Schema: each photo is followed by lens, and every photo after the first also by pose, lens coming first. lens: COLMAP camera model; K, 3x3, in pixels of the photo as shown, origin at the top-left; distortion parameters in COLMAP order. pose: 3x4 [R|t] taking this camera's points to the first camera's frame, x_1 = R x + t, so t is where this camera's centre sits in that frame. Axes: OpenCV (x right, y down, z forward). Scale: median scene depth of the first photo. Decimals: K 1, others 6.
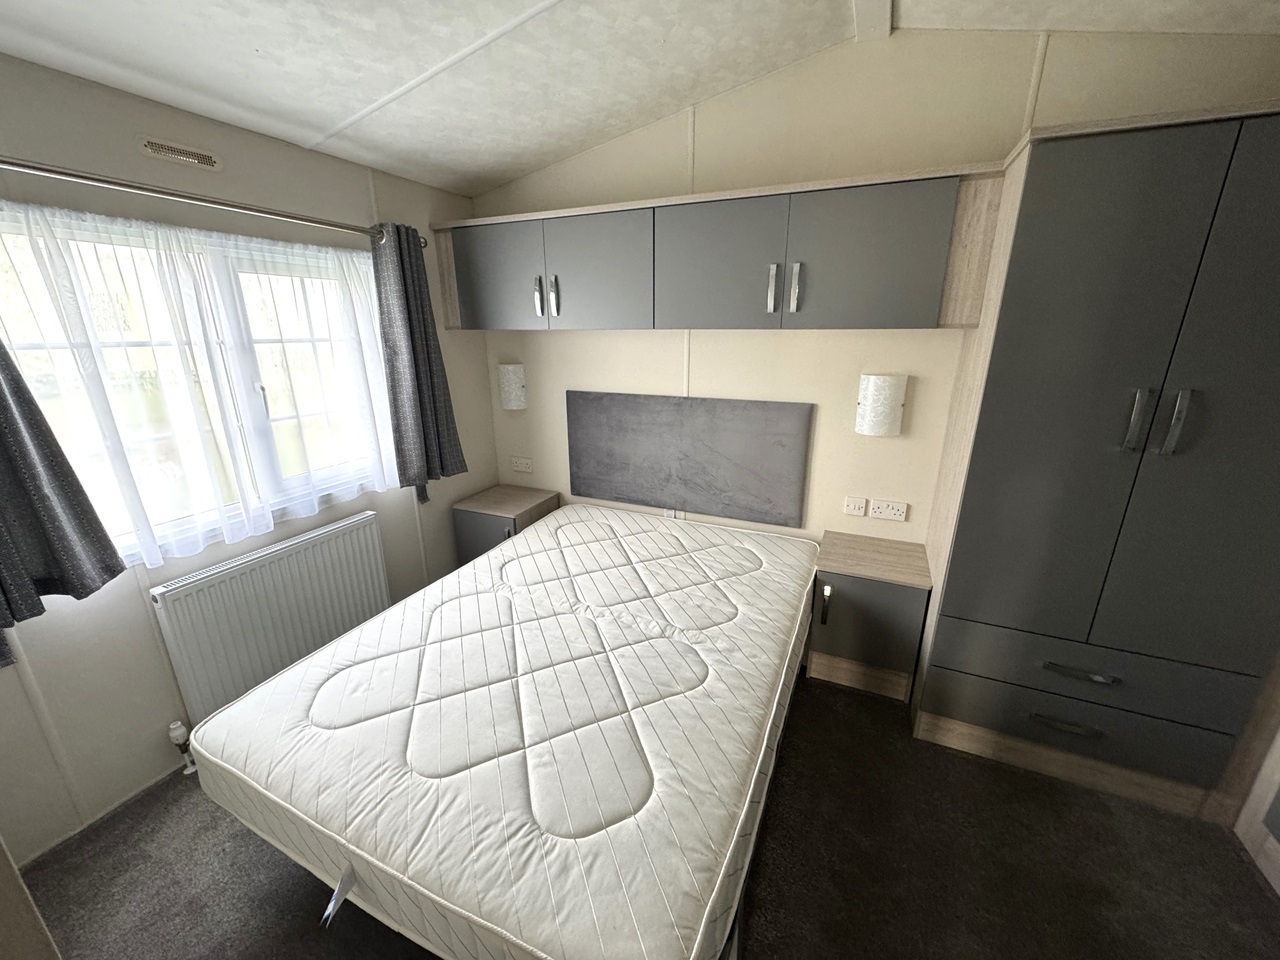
lens RADIAL K [[507.5, 0, 640.0], [0, 507.5, 480.0], [0, 0, 1]] dist [-0.000765, -0.000717]
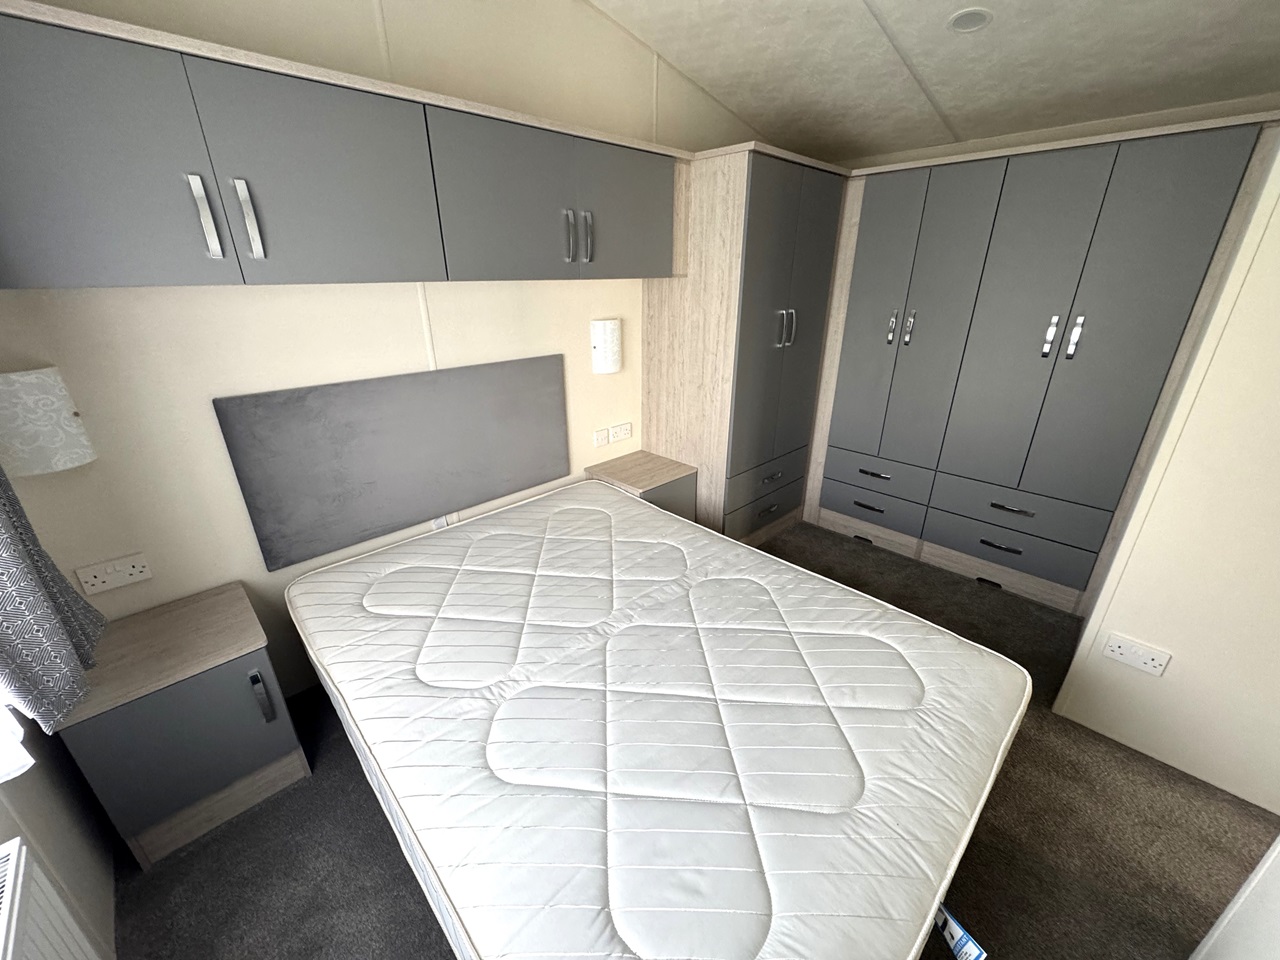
lens RADIAL K [[507.8, 0, 640.0], [0, 507.8, 480.0], [0, 0, 1]] dist [0.006906, -0.000183]
pose [[0.370286, -0.348859, 0.860922, -0.612852], [0.274577, 0.926492, 0.257332, -0.142877], [-0.887410, 0.141103, 0.438855, 0.464597]]
